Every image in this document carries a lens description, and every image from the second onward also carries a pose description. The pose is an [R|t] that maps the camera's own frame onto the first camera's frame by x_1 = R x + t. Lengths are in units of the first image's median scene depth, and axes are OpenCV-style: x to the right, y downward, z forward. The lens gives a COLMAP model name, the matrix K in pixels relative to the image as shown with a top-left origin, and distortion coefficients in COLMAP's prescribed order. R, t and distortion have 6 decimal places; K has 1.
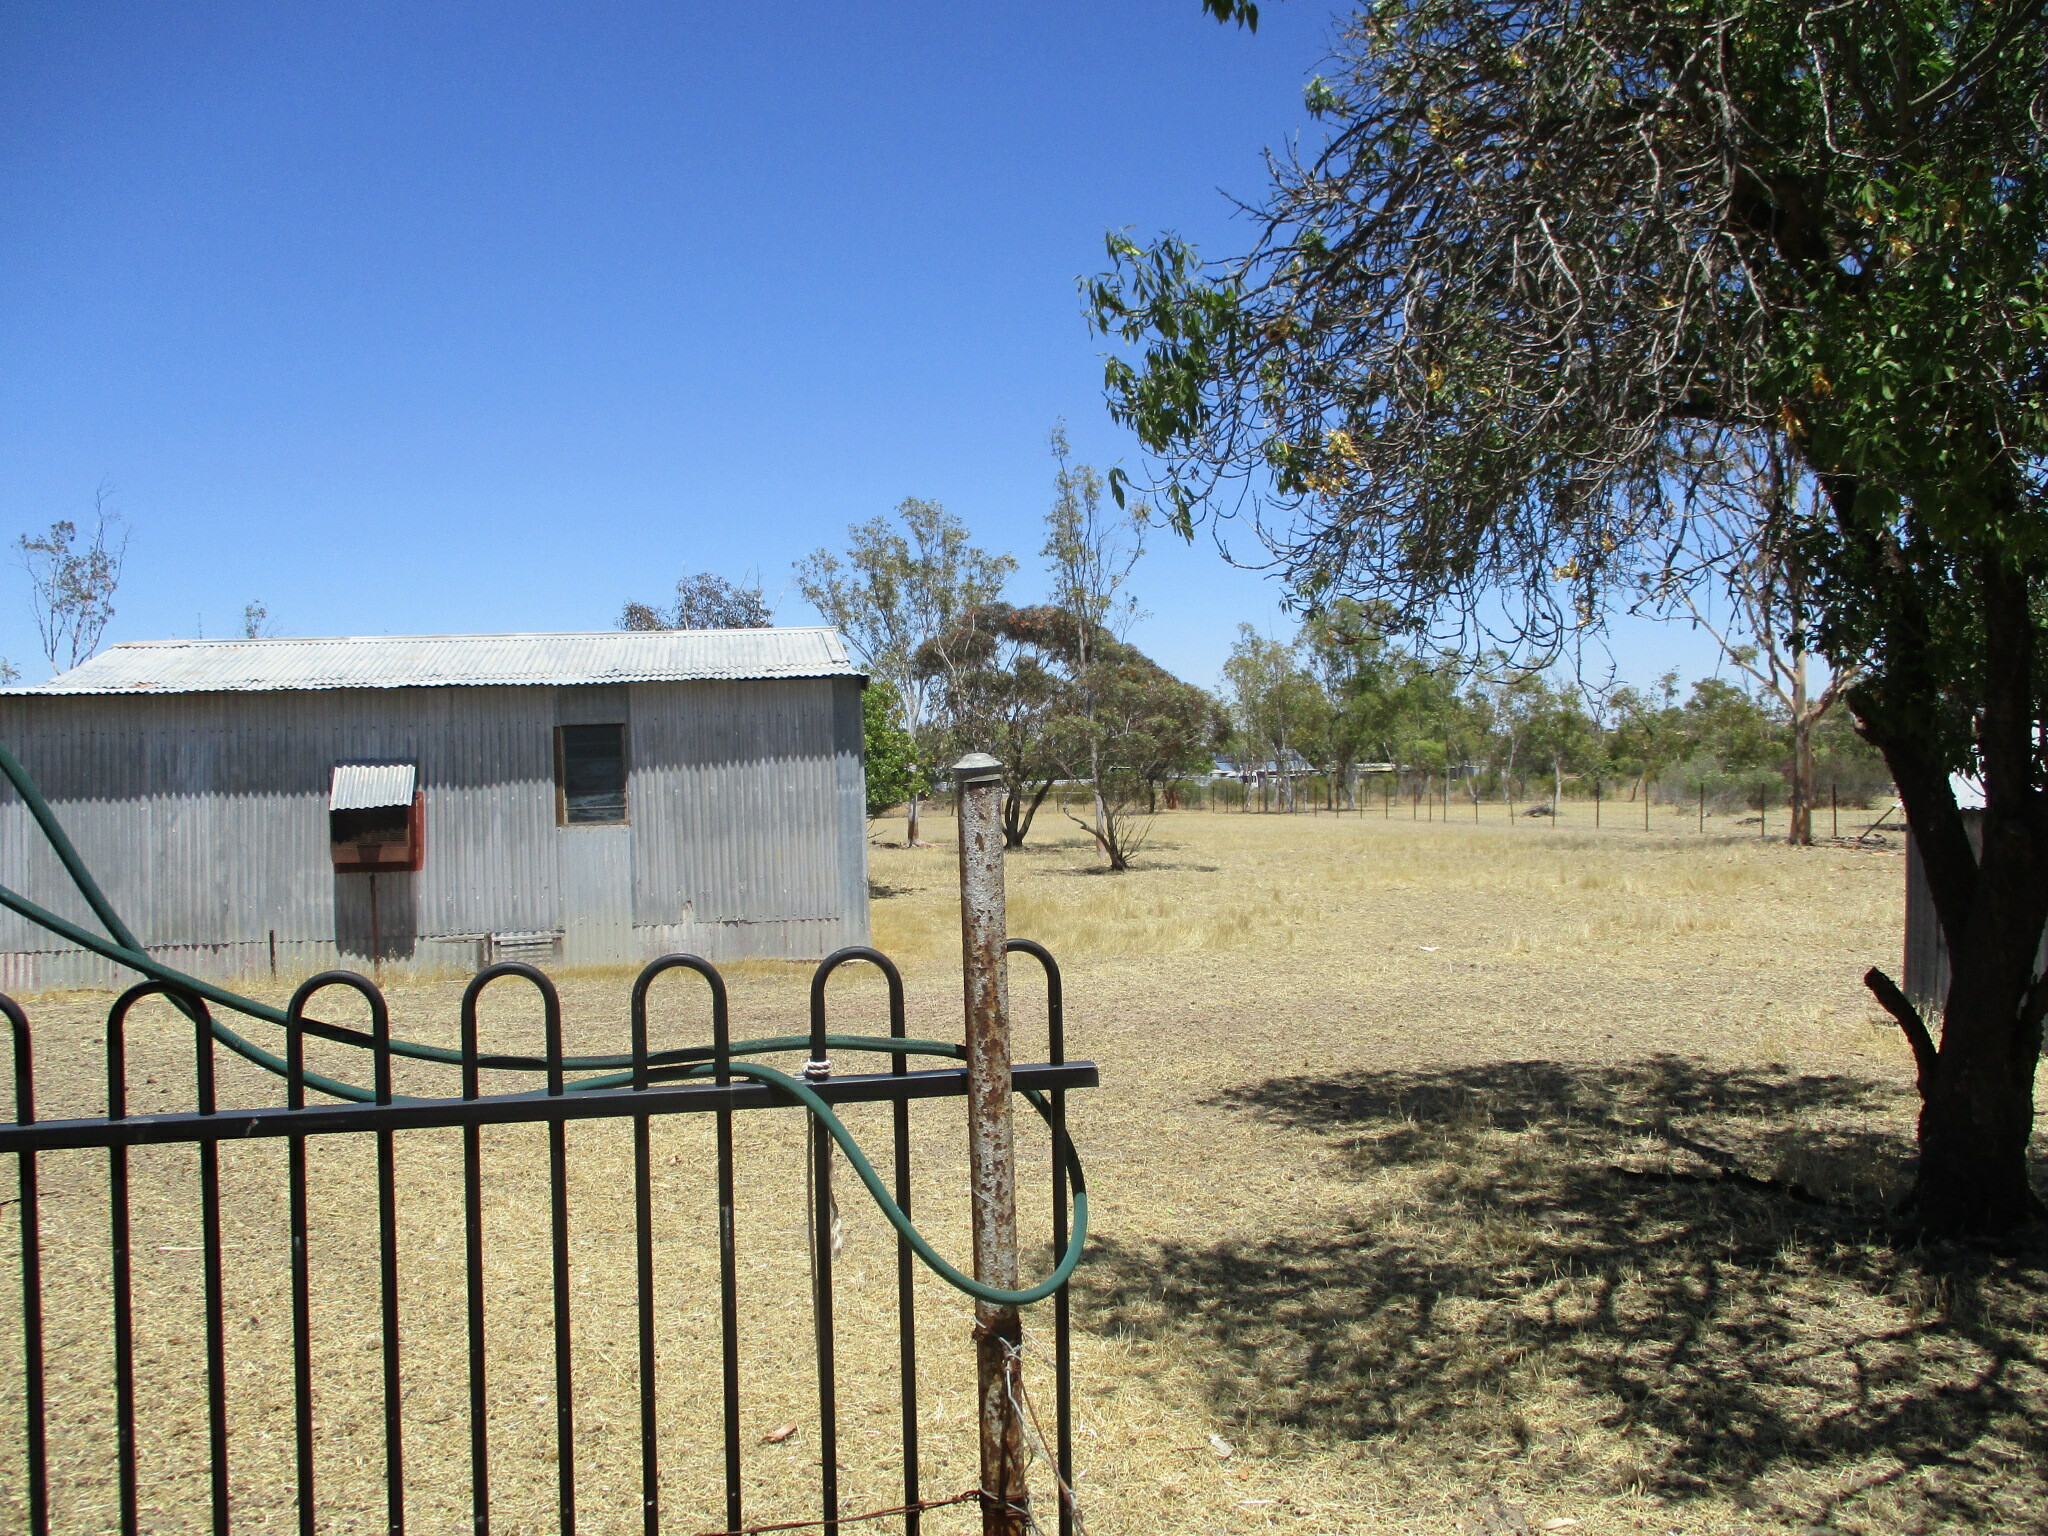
lens RADIAL K [[1614.5, 0, 1038.7], [0, 1614.5, 765.1], [0, 0, 1]] dist [-0.043421, 0.012004]
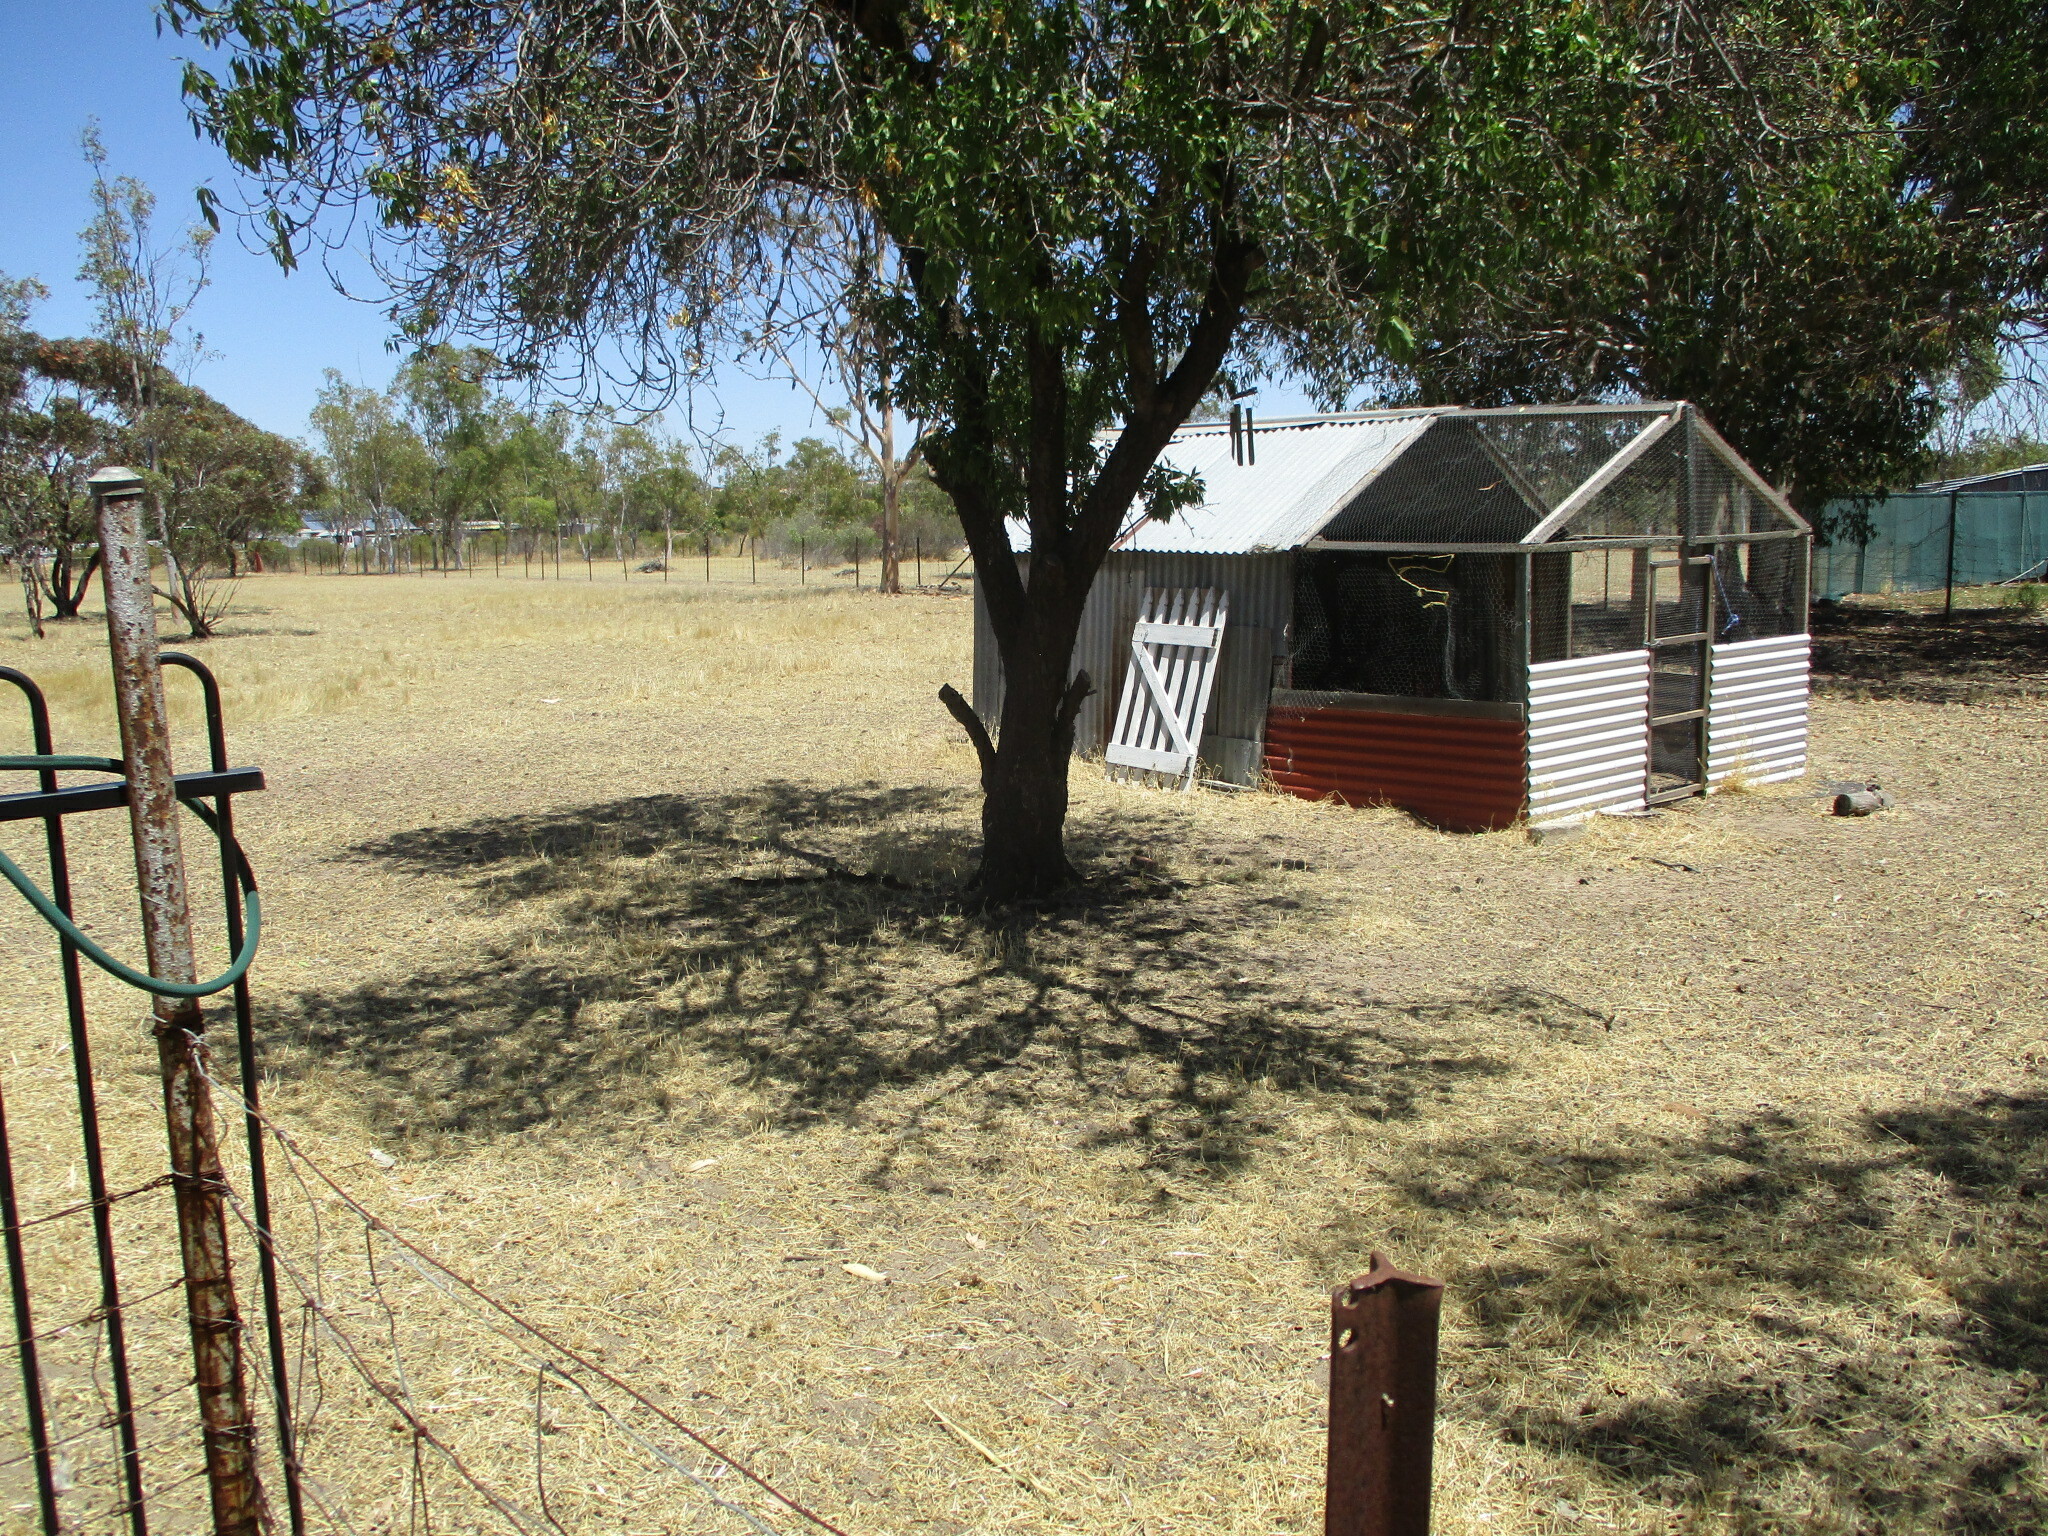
lens RADIAL K [[1699.0, 0, 1029.4], [0, 1699.0, 703.0], [0, 0, 1]] dist [-0.034913, 0.021938]
pose [[0.866056, -0.056900, 0.496698, -0.037766], [0.007702, 0.994903, 0.100543, 0.018650], [-0.499887, -0.083250, 0.862080, -0.096594]]
